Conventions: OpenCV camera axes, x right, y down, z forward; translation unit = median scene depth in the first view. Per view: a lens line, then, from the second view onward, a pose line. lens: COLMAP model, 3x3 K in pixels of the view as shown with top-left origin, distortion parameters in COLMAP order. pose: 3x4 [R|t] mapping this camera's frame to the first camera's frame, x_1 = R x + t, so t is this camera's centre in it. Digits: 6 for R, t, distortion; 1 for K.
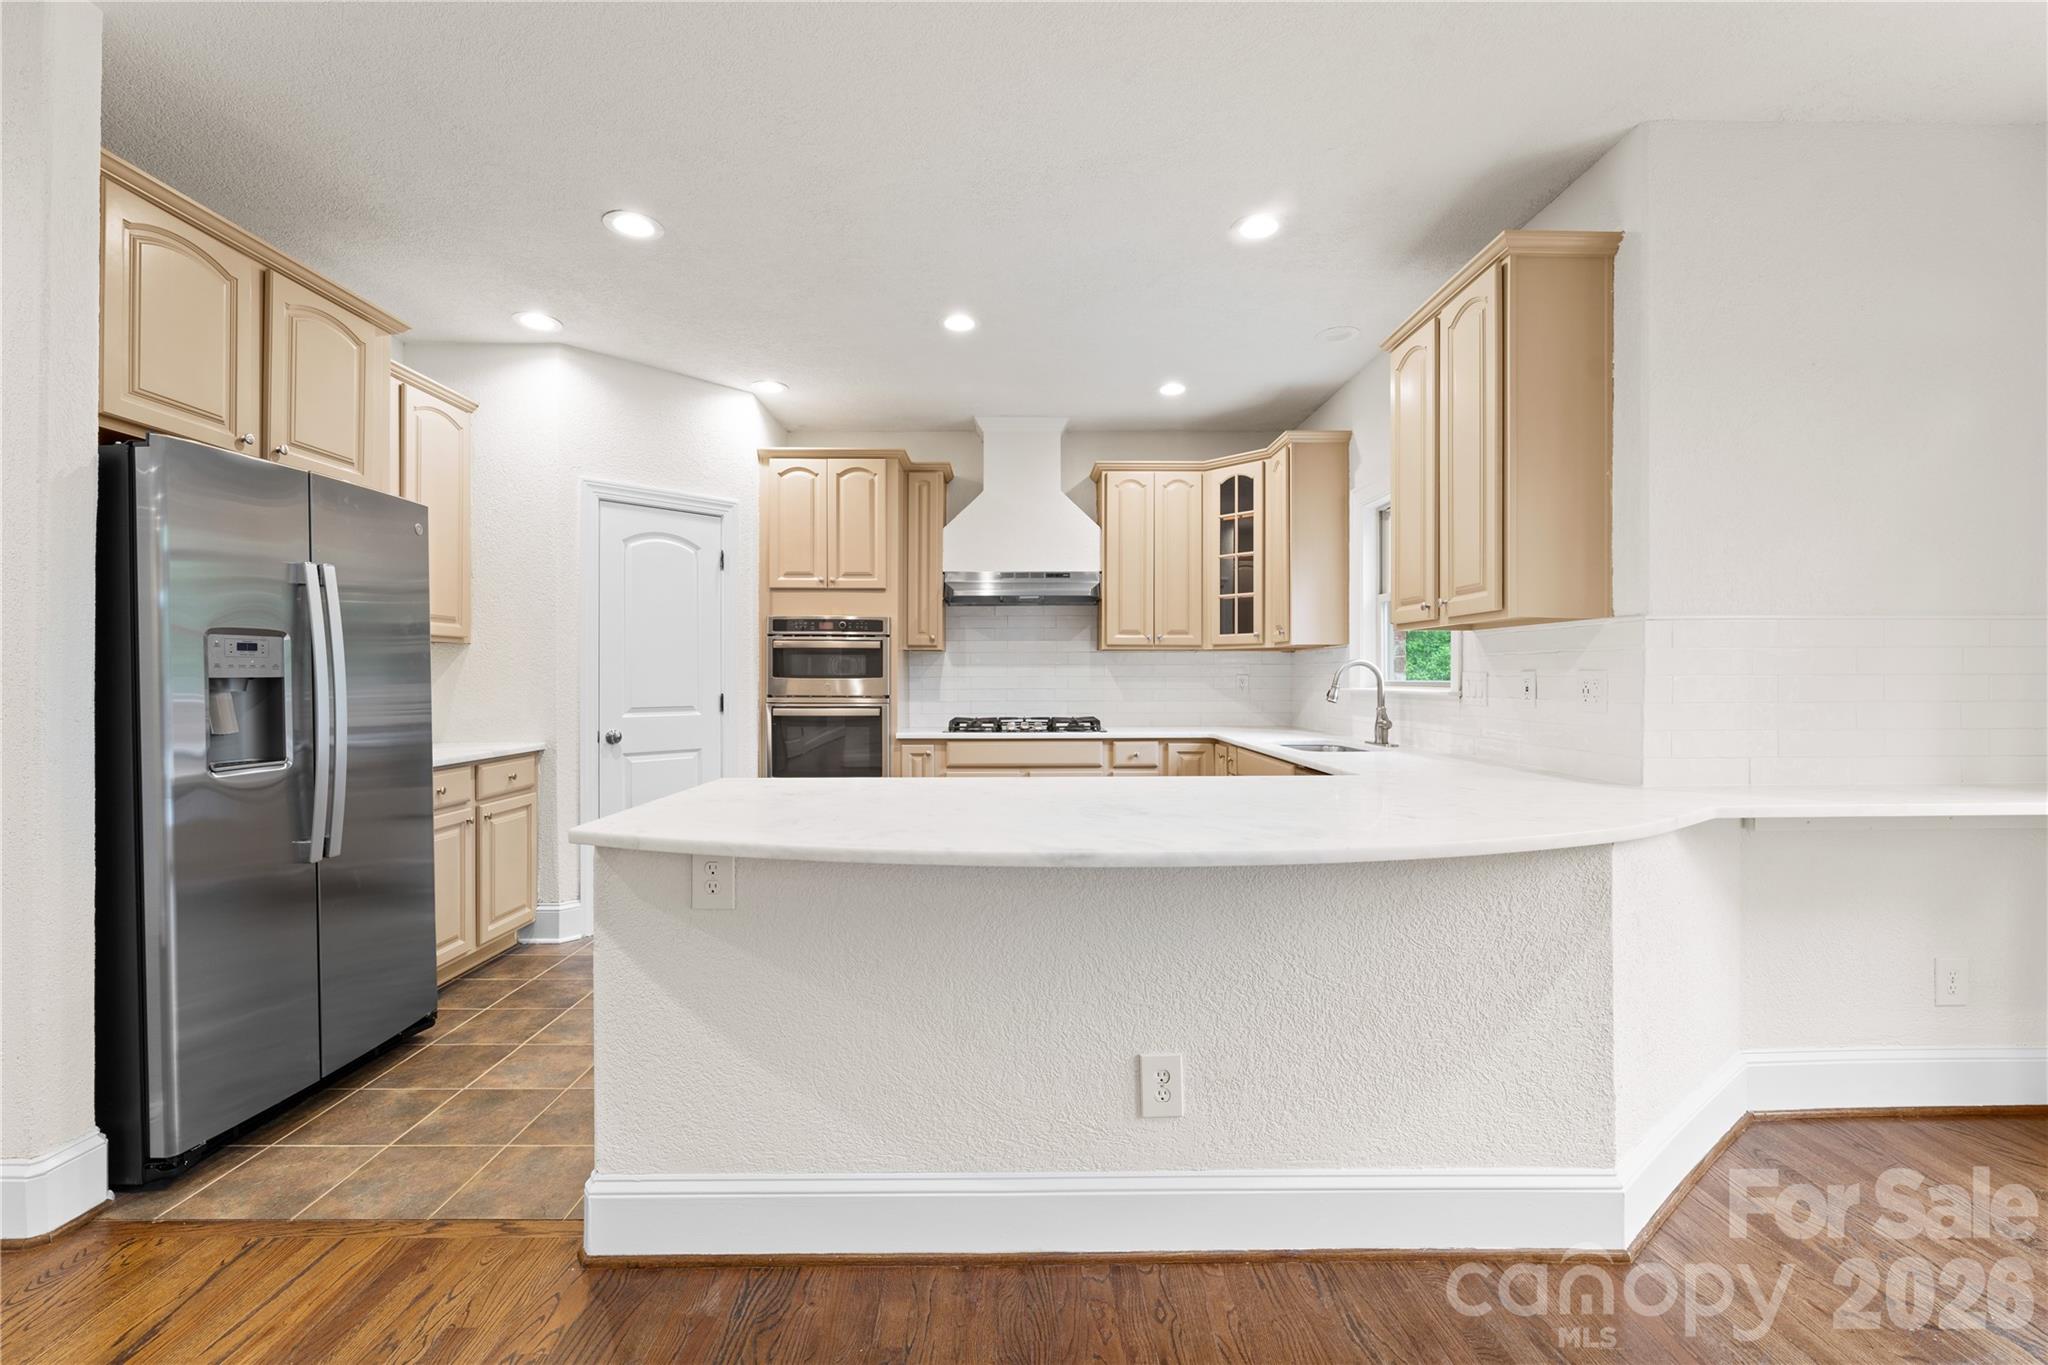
lens RADIAL K [[857.2, 0, 1021.2], [0, 857.2, 678.6], [0, 0, 1]] dist [-0.003371, 0.000094]
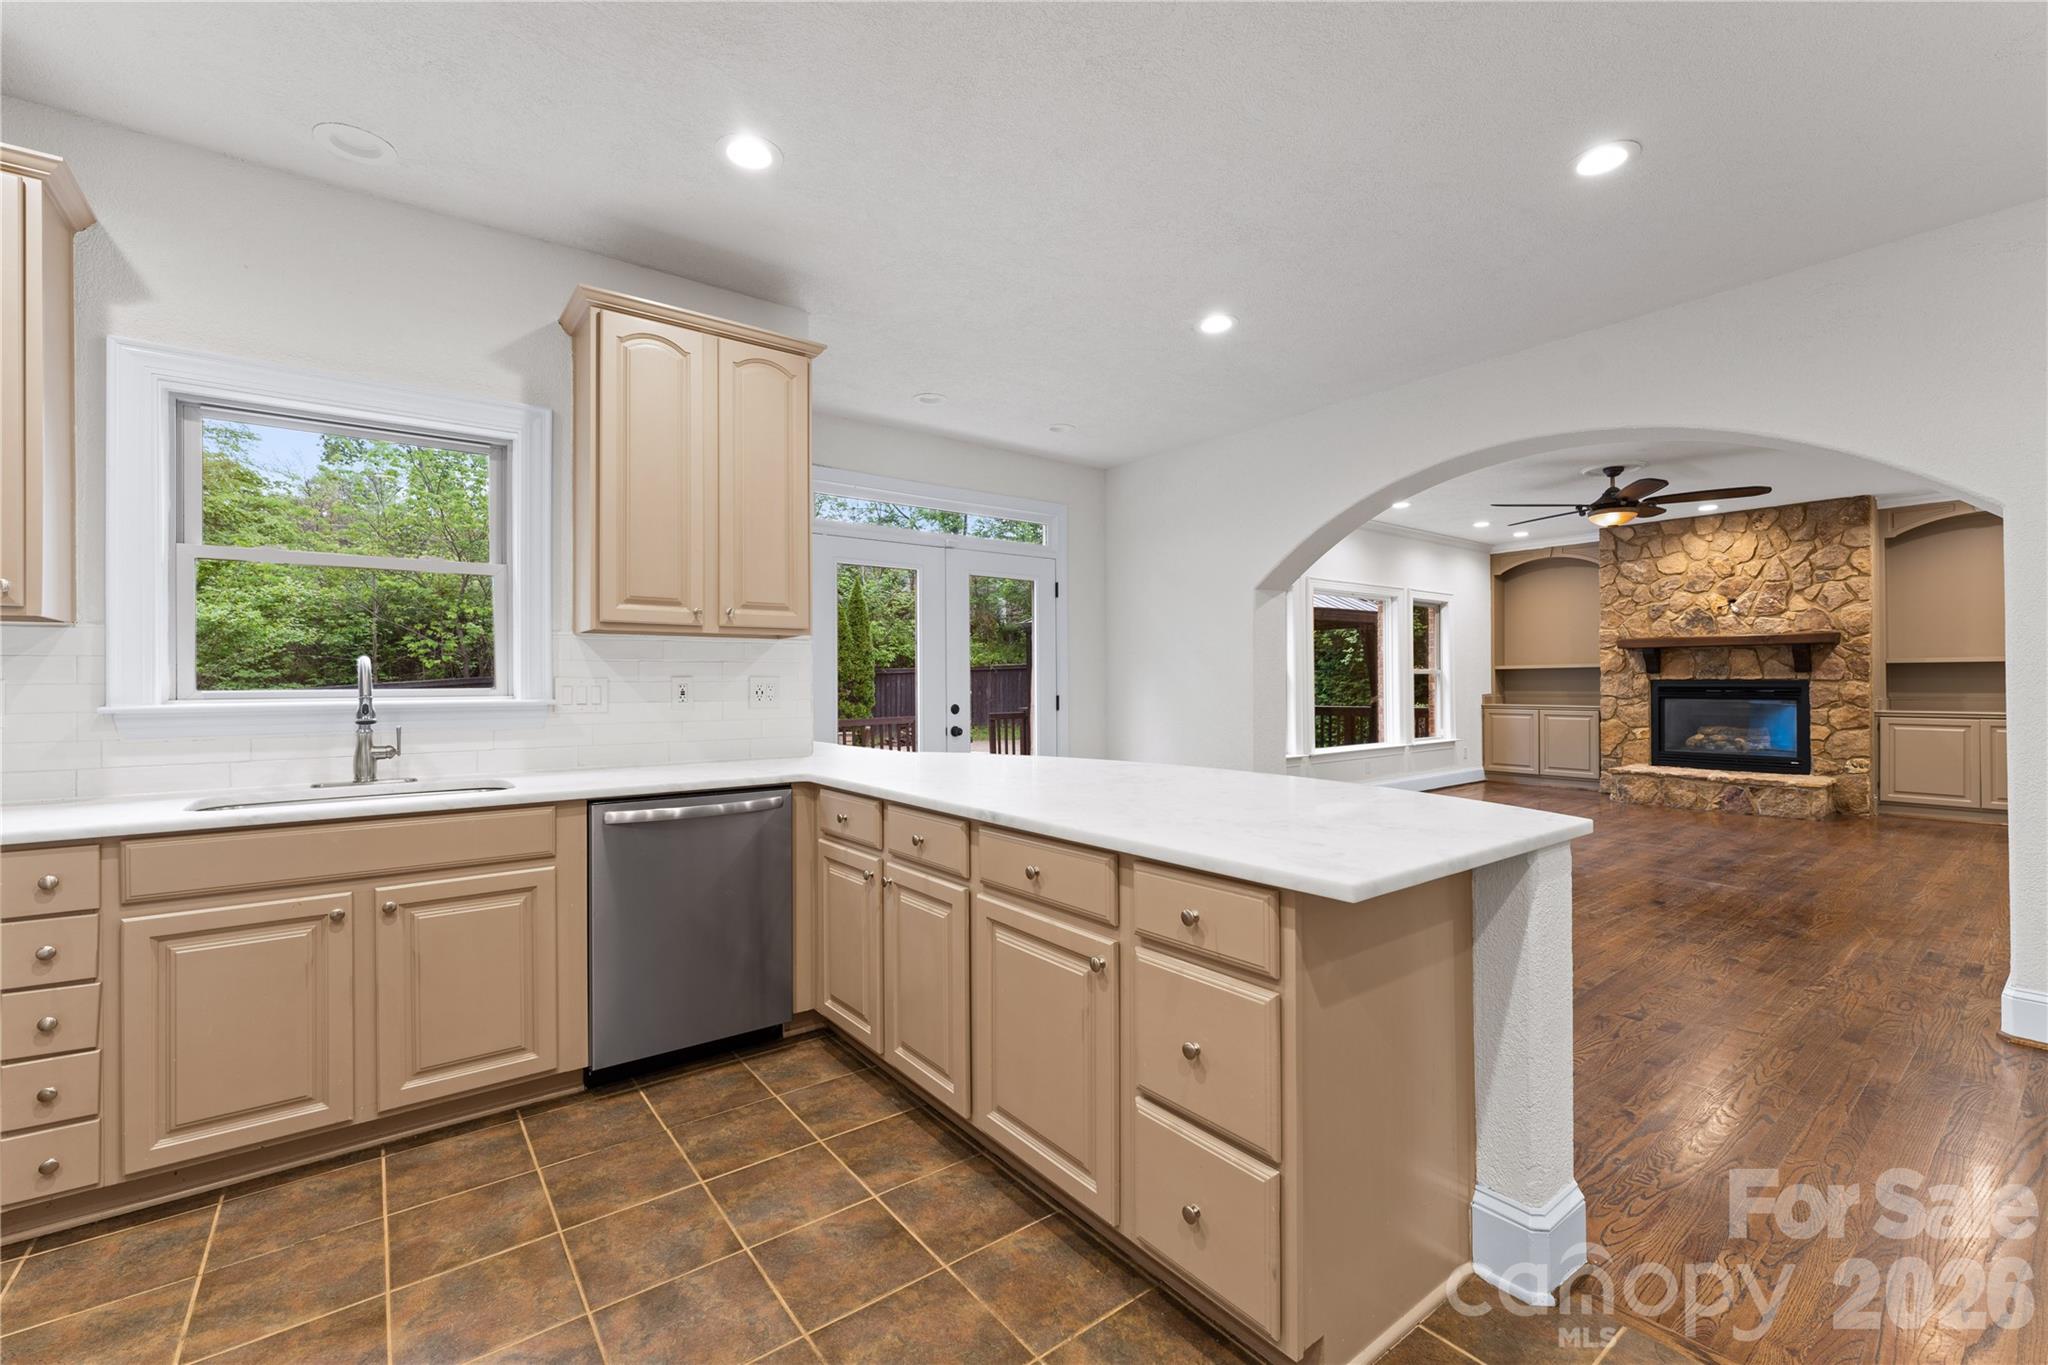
lens RADIAL K [[857.2, 0, 1021.3], [0, 857.2, 678.4], [0, 0, 1]] dist [-0.003371, 0.000094]
pose [[-0.598711, 0.009578, 0.800908, -0.343360], [0.009015, 0.999946, -0.005219, 0.001360], [-0.800914, 0.004096, -0.598765, 0.790231]]
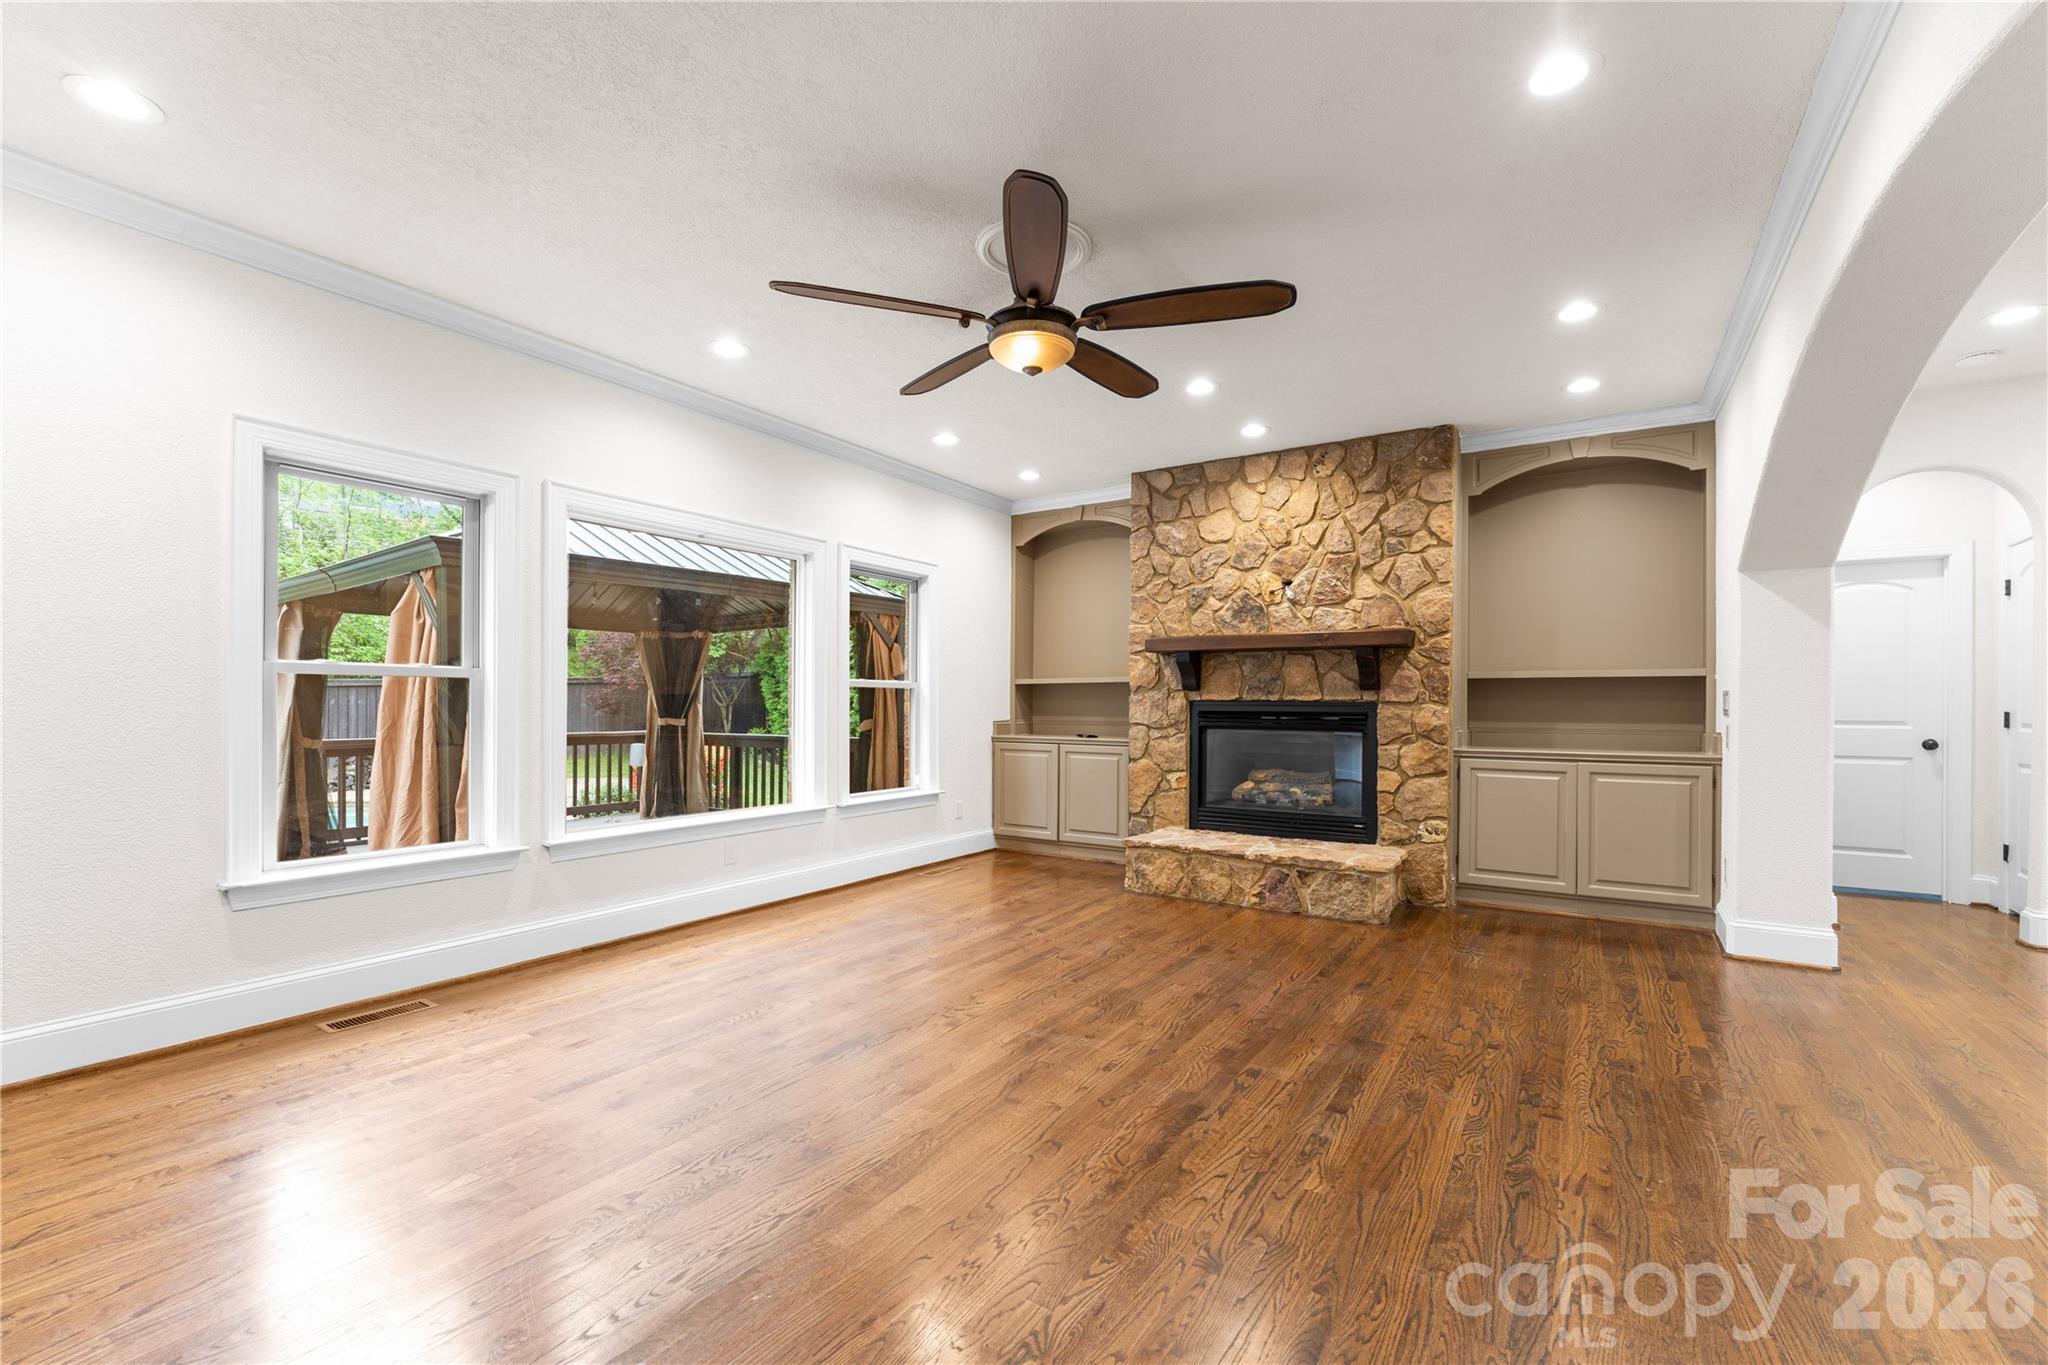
lens RADIAL K [[857.2, 0, 1036.7], [0, 857.2, 708.0], [0, 0, 1]] dist [-0.003371, 0.000094]
pose [[-0.833262, -0.003313, 0.552868, -0.184746], [-0.000763, 0.999988, 0.004843, 0.011636], [-0.552877, 0.003614, -0.833255, -0.206369]]
